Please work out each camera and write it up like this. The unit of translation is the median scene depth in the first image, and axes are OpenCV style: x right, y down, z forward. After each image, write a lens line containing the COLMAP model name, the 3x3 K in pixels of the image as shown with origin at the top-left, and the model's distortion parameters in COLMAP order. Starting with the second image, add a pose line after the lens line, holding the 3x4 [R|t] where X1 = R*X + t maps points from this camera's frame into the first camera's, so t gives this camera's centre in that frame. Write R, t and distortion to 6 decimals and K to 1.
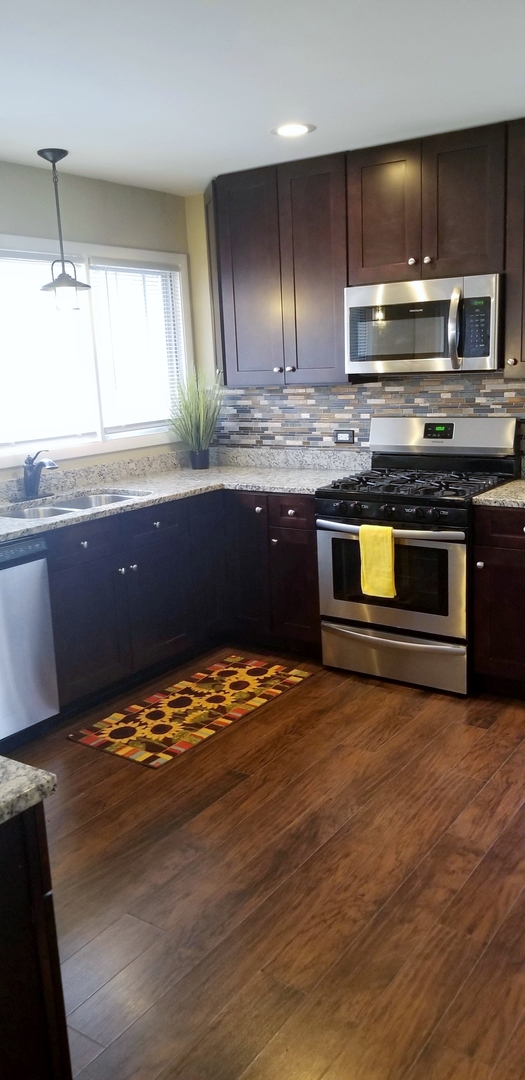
lens RADIAL K [[824.4, 0, 263.4], [0, 824.4, 540.7], [0, 0, 1]] dist [0.007627, -0.002479]
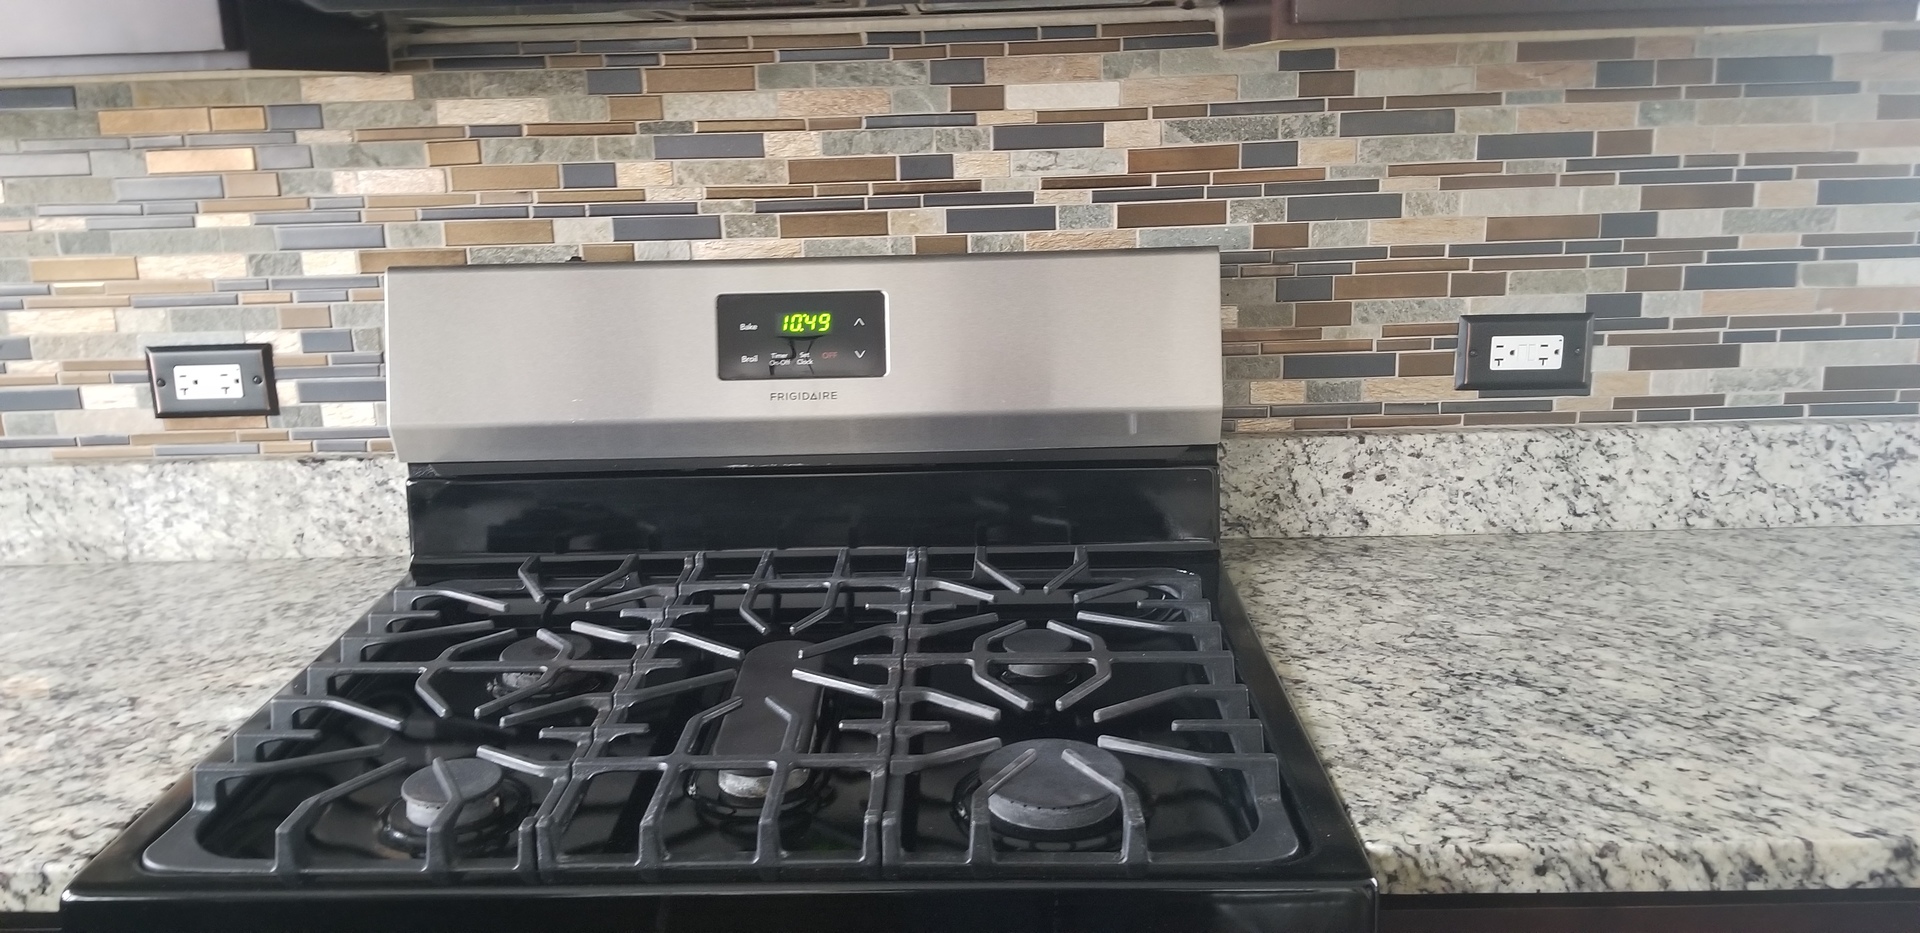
lens RADIAL K [[1465.5, 0, 960.4], [0, 1465.5, 465.3], [0, 0, 1]] dist [0.007627, -0.002479]
pose [[0.833911, -0.104326, 0.541949, 0.059009], [0.108172, 0.993821, 0.024864, -0.099786], [-0.541195, 0.037889, 0.840043, 0.653071]]
